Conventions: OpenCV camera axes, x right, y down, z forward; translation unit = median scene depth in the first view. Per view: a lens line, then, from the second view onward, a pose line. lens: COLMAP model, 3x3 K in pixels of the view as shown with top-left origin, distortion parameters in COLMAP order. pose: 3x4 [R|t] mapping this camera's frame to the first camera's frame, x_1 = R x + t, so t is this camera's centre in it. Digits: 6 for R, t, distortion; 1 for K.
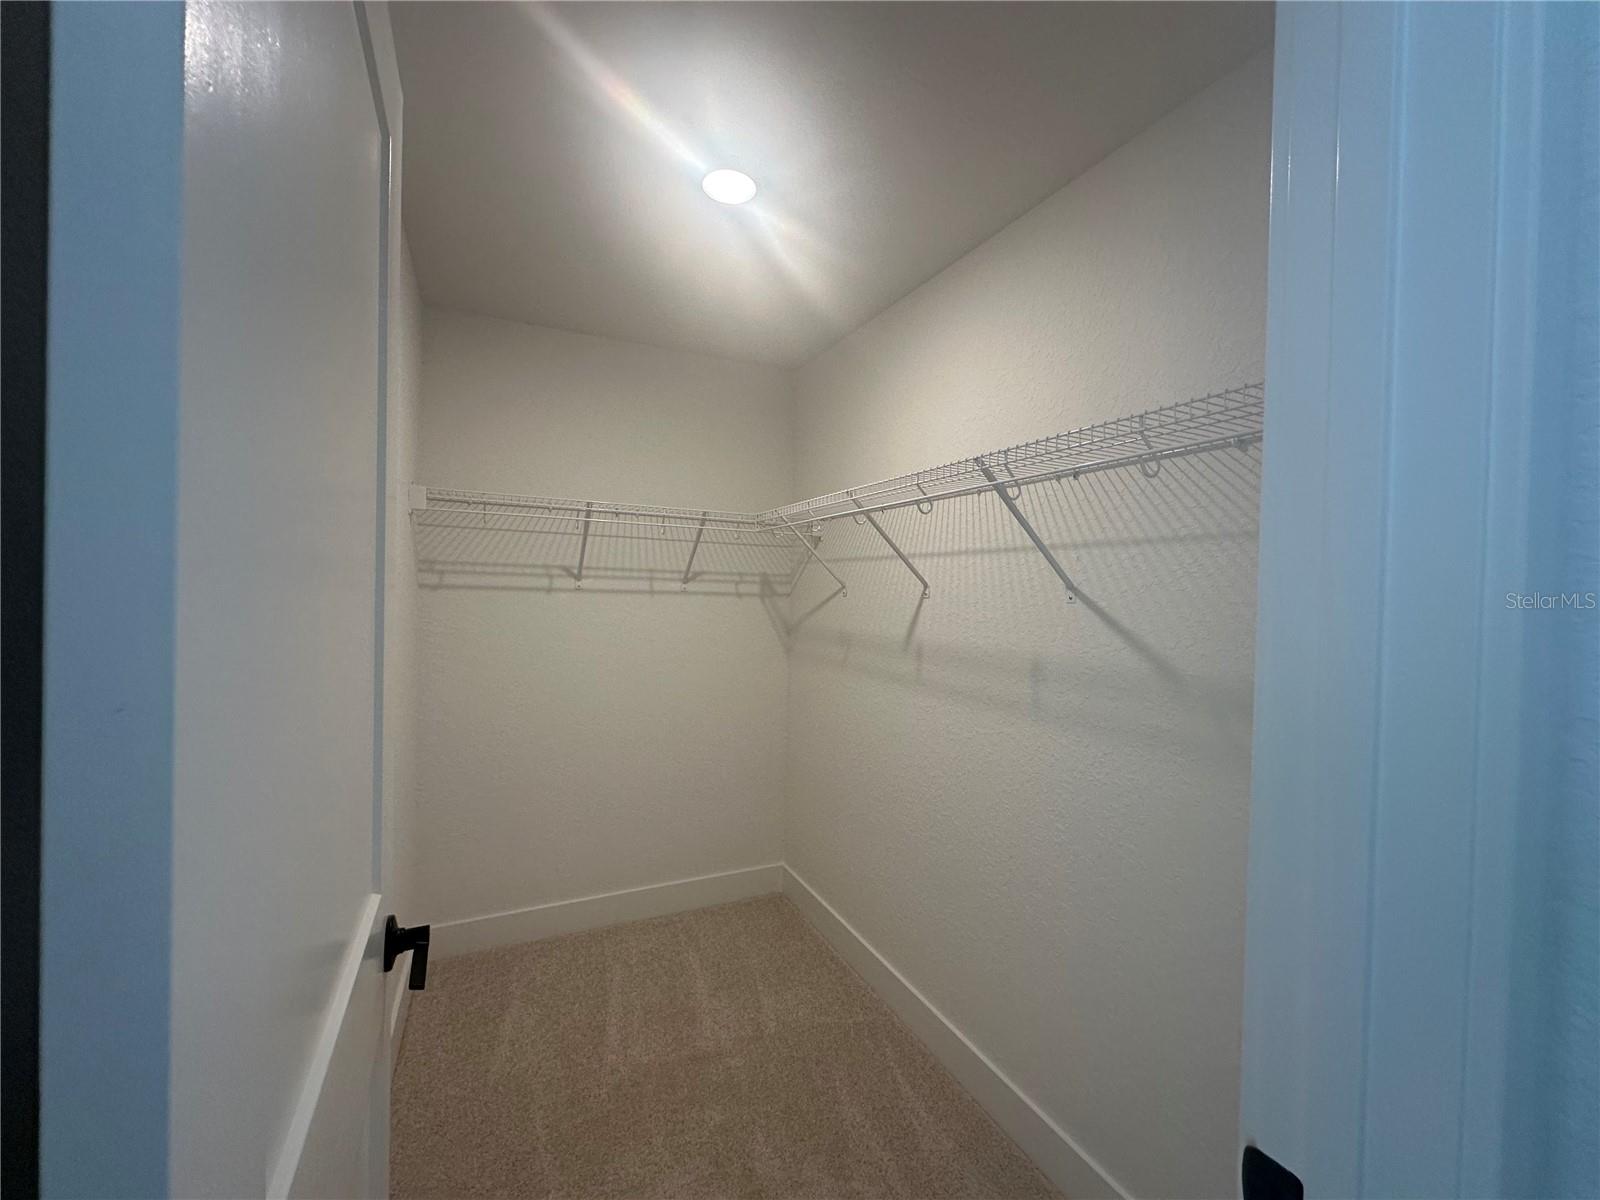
lens RADIAL K [[626.4, 0, 801.2], [0, 626.4, 598.5], [0, 0, 1]] dist [-0.017893, 0.001260]
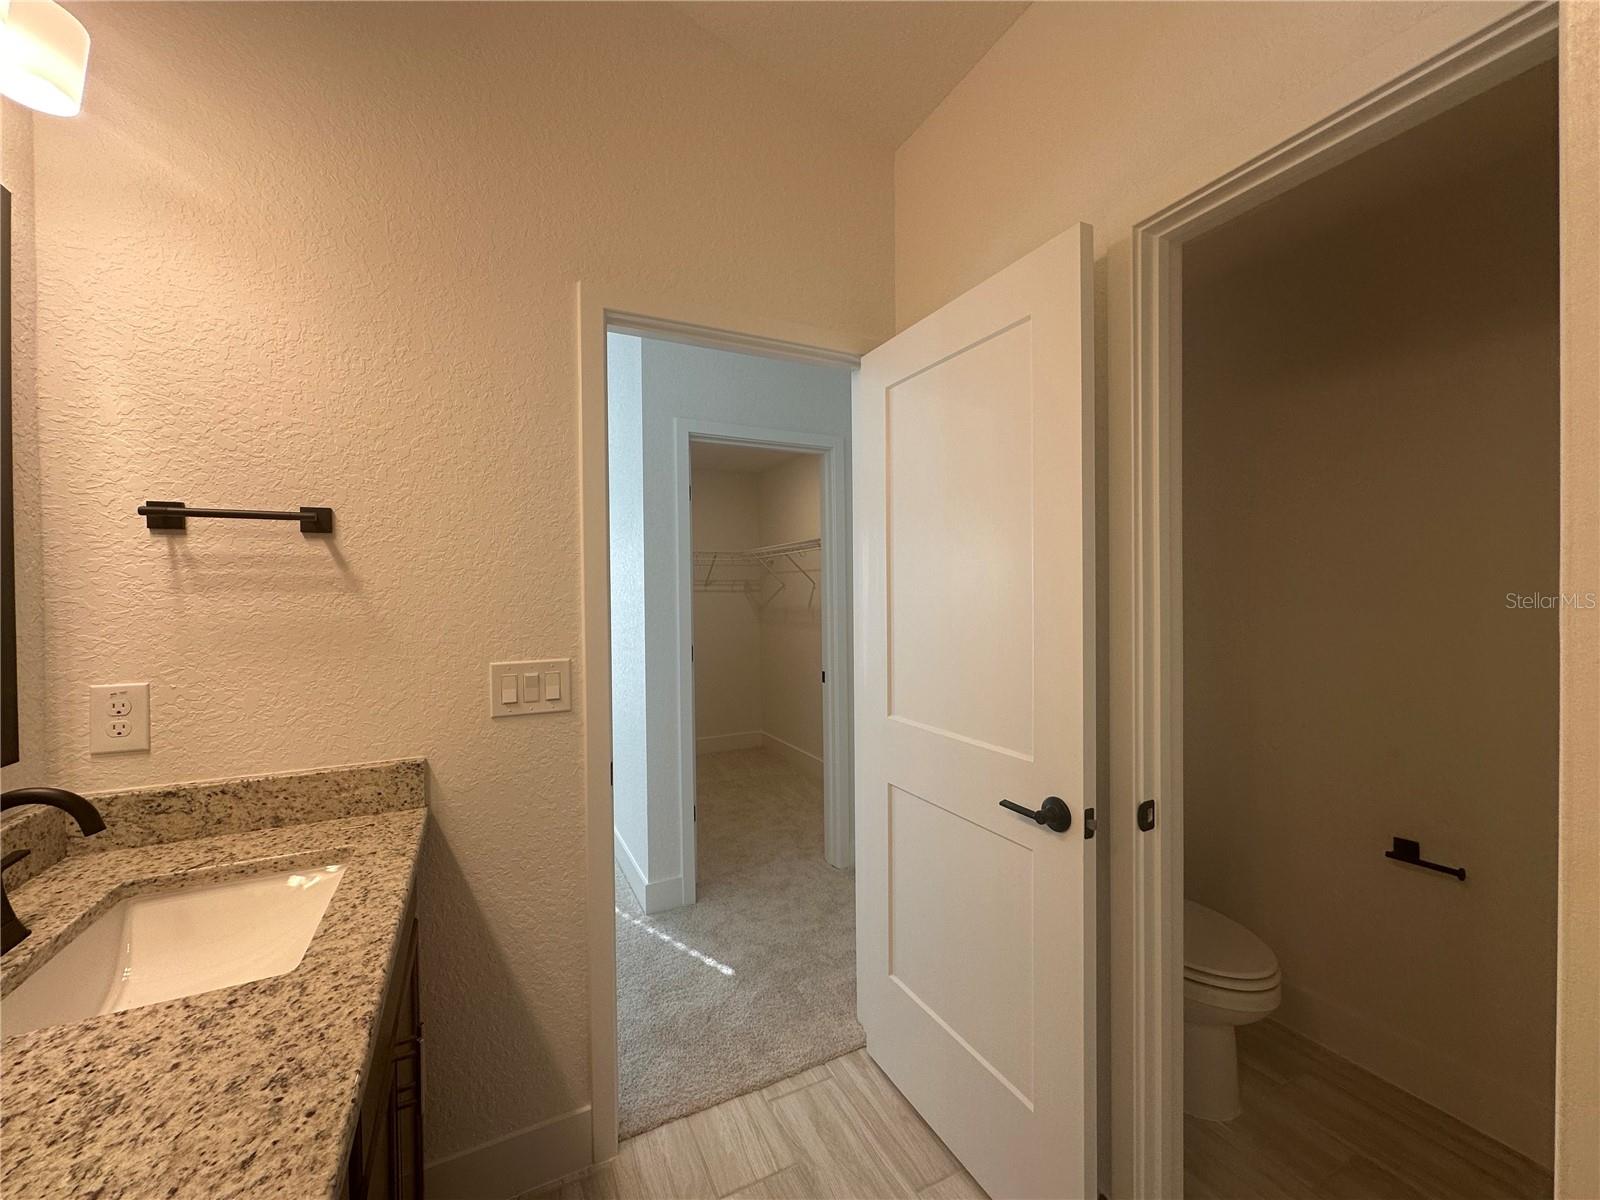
lens RADIAL K [[626.4, 0, 797.9], [0, 626.4, 596.6], [0, 0, 1]] dist [-0.017893, 0.001260]
pose [[0.999046, -0.036922, 0.023321, 0.055958], [0.037011, 0.999309, -0.003378, 0.025202], [-0.023180, 0.004238, 0.999722, -0.976945]]
